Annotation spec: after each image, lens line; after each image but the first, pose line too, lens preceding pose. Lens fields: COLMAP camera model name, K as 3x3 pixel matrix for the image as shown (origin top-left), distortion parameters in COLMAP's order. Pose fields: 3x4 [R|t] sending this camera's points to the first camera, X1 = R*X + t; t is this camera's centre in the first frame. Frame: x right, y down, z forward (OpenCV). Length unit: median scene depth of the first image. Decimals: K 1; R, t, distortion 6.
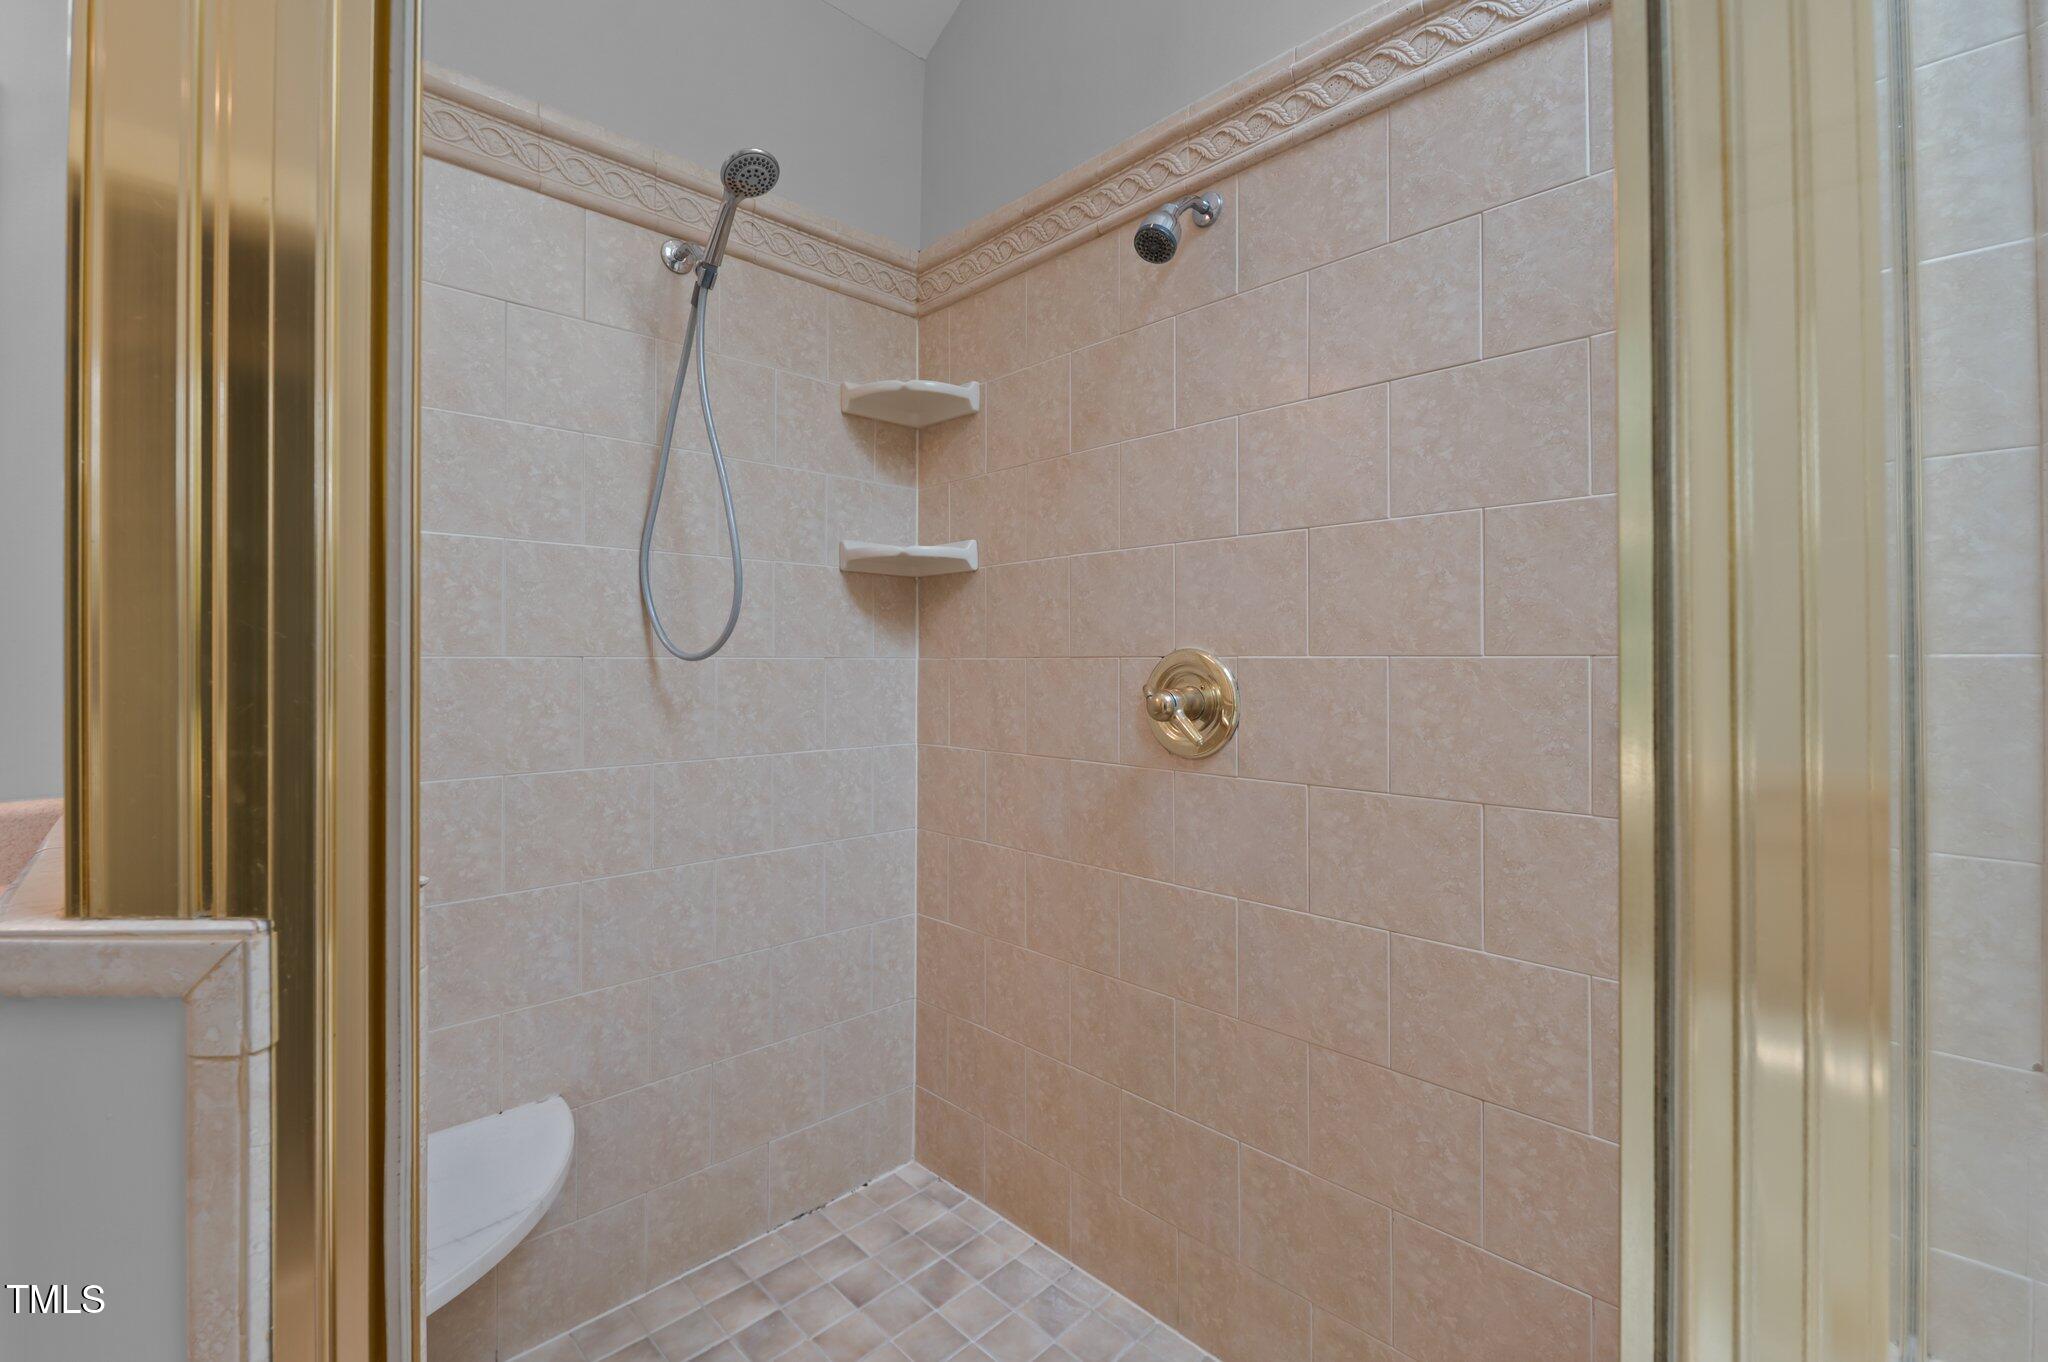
lens RADIAL K [[889.8, 0, 1029.5], [0, 889.8, 660.5], [0, 0, 1]] dist [0.001199, -0.001504]
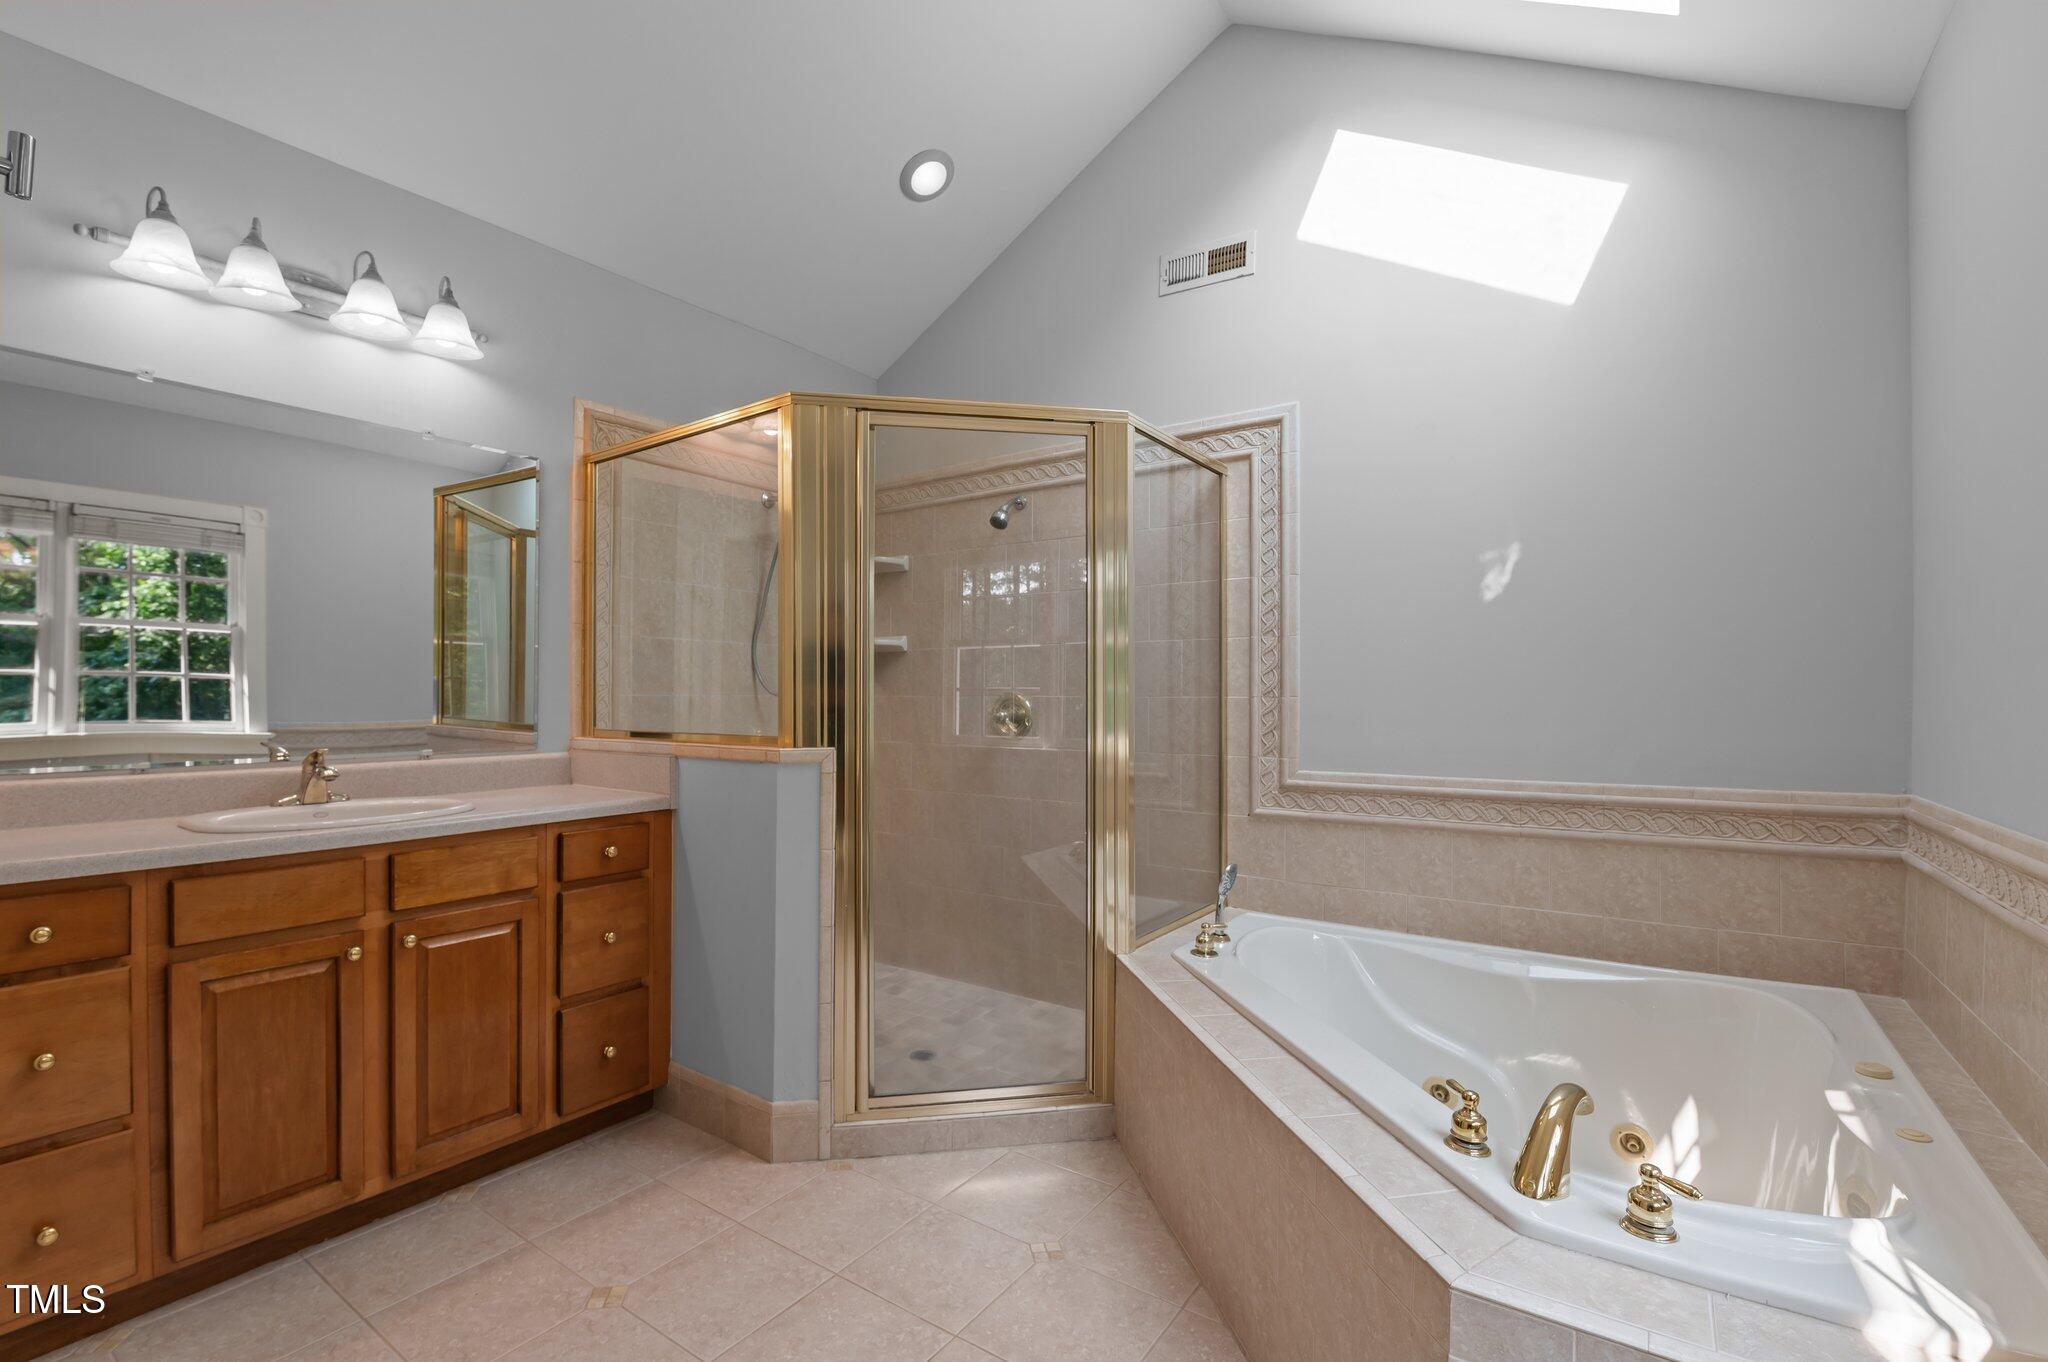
lens RADIAL K [[889.8, 0, 1024.2], [0, 889.8, 692.6], [0, 0, 1]] dist [0.001199, -0.001504]
pose [[0.983723, 0.005149, 0.179618, -0.204405], [-0.004926, 0.999986, -0.001688, -0.009924], [-0.179624, 0.000776, 0.983735, -1.281787]]
